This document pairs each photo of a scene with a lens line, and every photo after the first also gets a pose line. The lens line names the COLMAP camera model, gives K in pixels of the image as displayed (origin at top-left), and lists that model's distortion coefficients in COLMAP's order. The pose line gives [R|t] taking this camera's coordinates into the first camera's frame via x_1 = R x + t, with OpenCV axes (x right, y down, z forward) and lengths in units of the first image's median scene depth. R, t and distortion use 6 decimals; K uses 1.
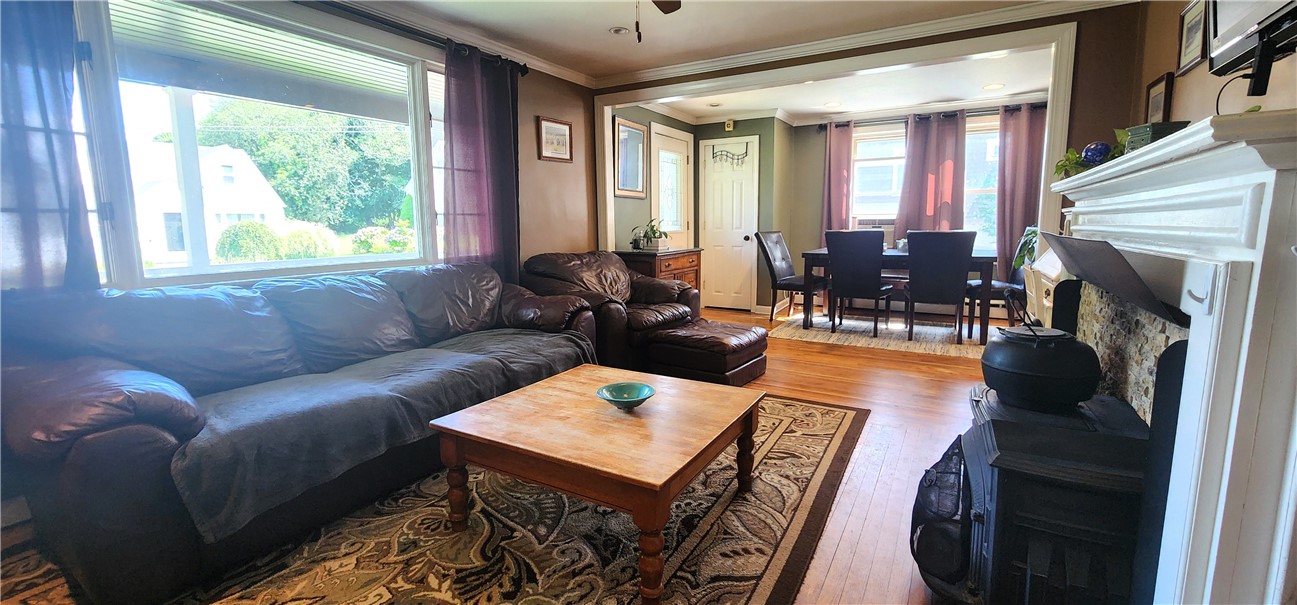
lens RADIAL K [[548.5, 0, 621.5], [0, 548.5, 297.7], [0, 0, 1]] dist [0.000820, -0.000002]
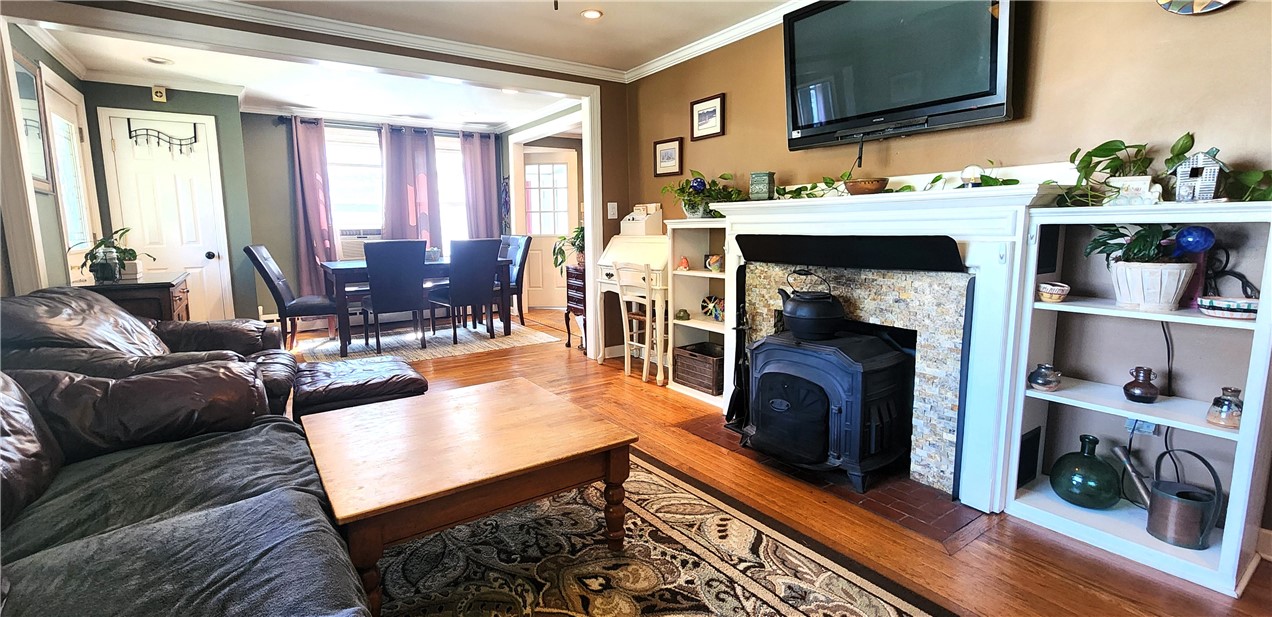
lens RADIAL K [[559.5, 0, 636.6], [0, 559.5, 303.6], [0, 0, 1]] dist [-0.002040, -0.000167]
pose [[0.394133, -0.123432, 0.910727, -0.265749], [0.135046, 0.987962, 0.075456, -0.028471], [-0.909078, 0.093250, 0.406057, 0.216164]]
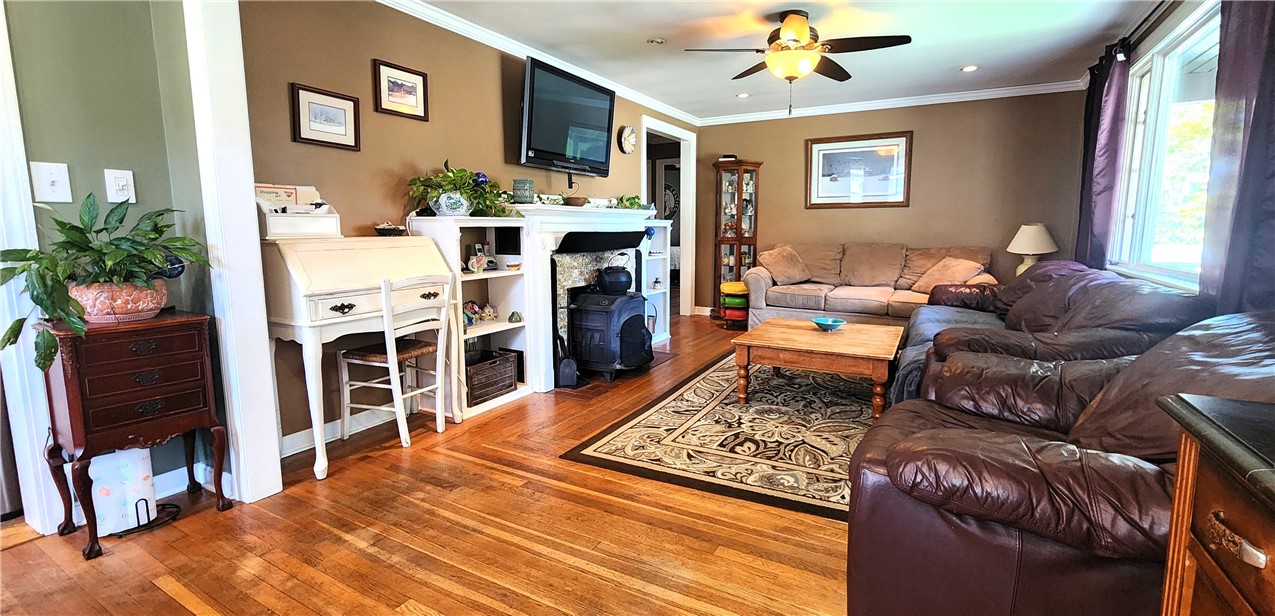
lens RADIAL K [[546.7, 0, 637.5], [0, 546.7, 308.0], [0, 0, 1]] dist [-0.000601, 0.000001]
pose [[-0.998655, 0.014529, -0.049778, 0.213936], [-0.000016, 0.959857, 0.280491, -0.134885], [0.051855, 0.280114, -0.958565, 0.983688]]
